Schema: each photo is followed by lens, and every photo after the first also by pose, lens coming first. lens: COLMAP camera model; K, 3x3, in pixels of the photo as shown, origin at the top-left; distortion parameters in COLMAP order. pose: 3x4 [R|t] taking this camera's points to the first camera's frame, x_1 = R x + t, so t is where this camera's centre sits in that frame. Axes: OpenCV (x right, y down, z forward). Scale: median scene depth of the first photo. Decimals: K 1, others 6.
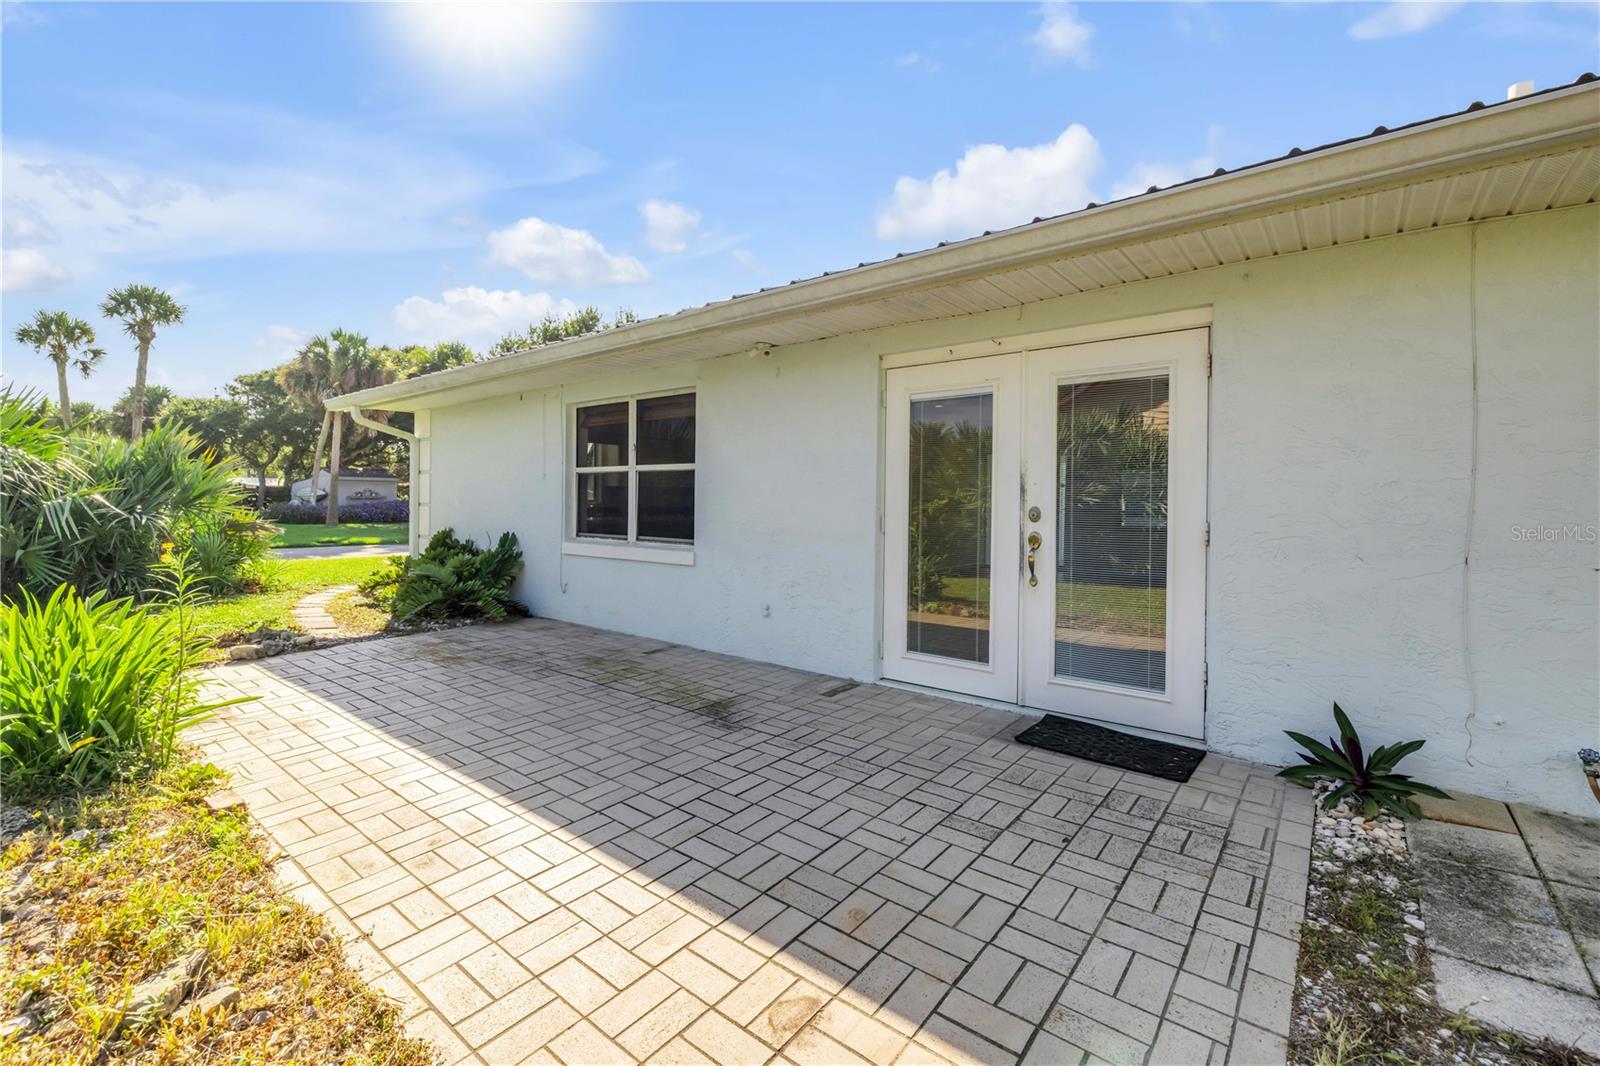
lens RADIAL K [[685.6, 0, 800.8], [0, 685.6, 515.7], [0, 0, 1]] dist [-0.011737, -0.000363]
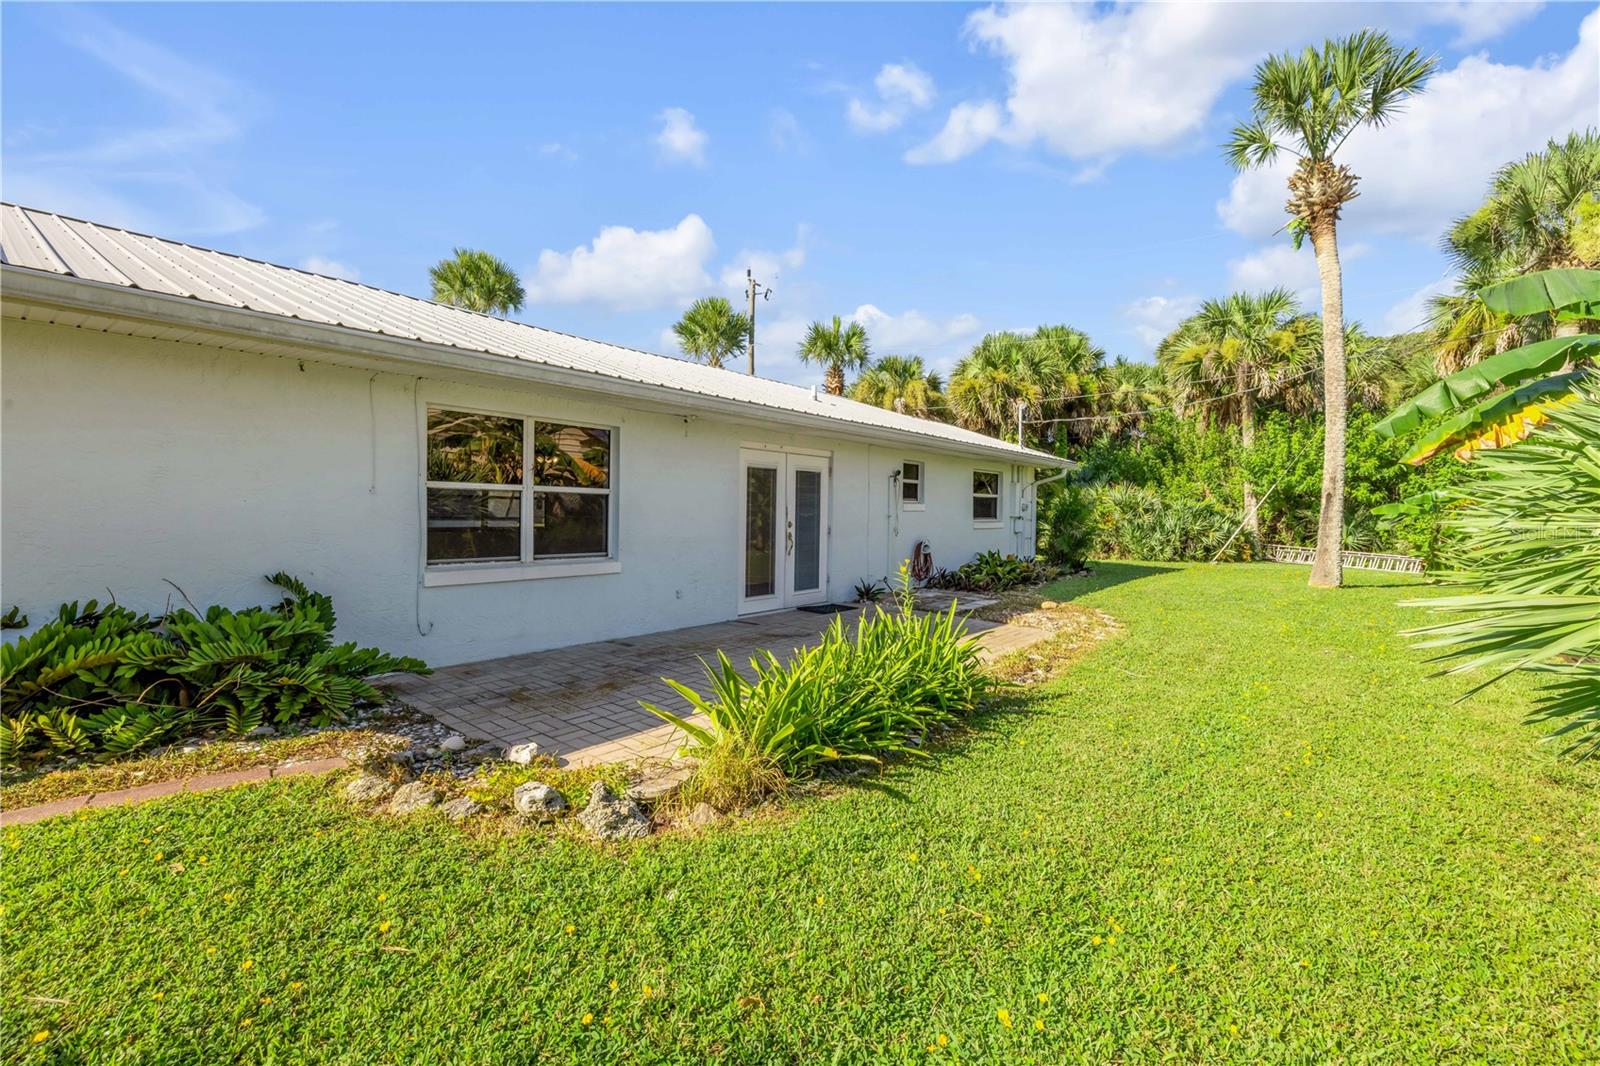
lens RADIAL K [[700.5, 0, 803.1], [0, 700.5, 501.2], [0, 0, 1]] dist [0.000003, 0.000044]
pose [[0.000066, -0.004606, 0.999989, -0.988678], [-0.005290, 0.999975, 0.004606, -0.044526], [-0.999986, -0.005290, 0.000042, 0.464376]]
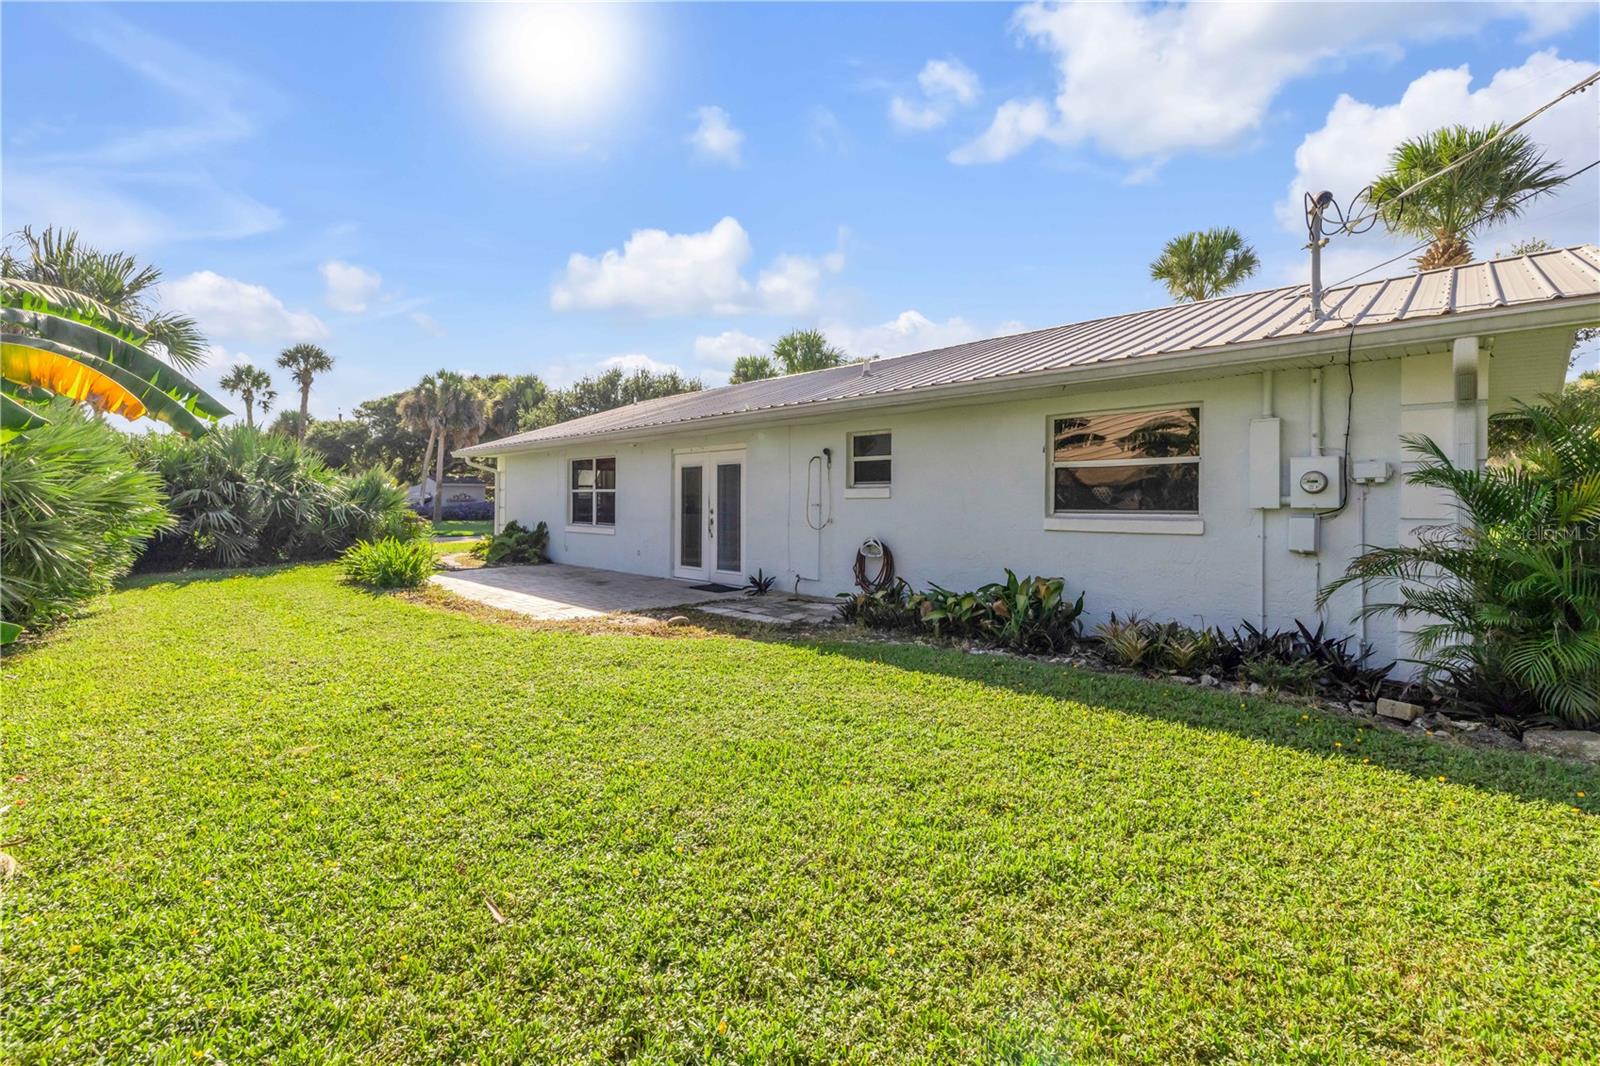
lens RADIAL K [[700.5, 0, 803.1], [0, 700.5, 501.2], [0, 0, 1]] dist [0.000003, 0.000044]
pose [[0.994352, -0.006552, -0.105933, 0.486287], [0.004743, 0.999839, -0.017322, 0.003547], [0.106030, 0.016721, 0.994222, -0.847375]]
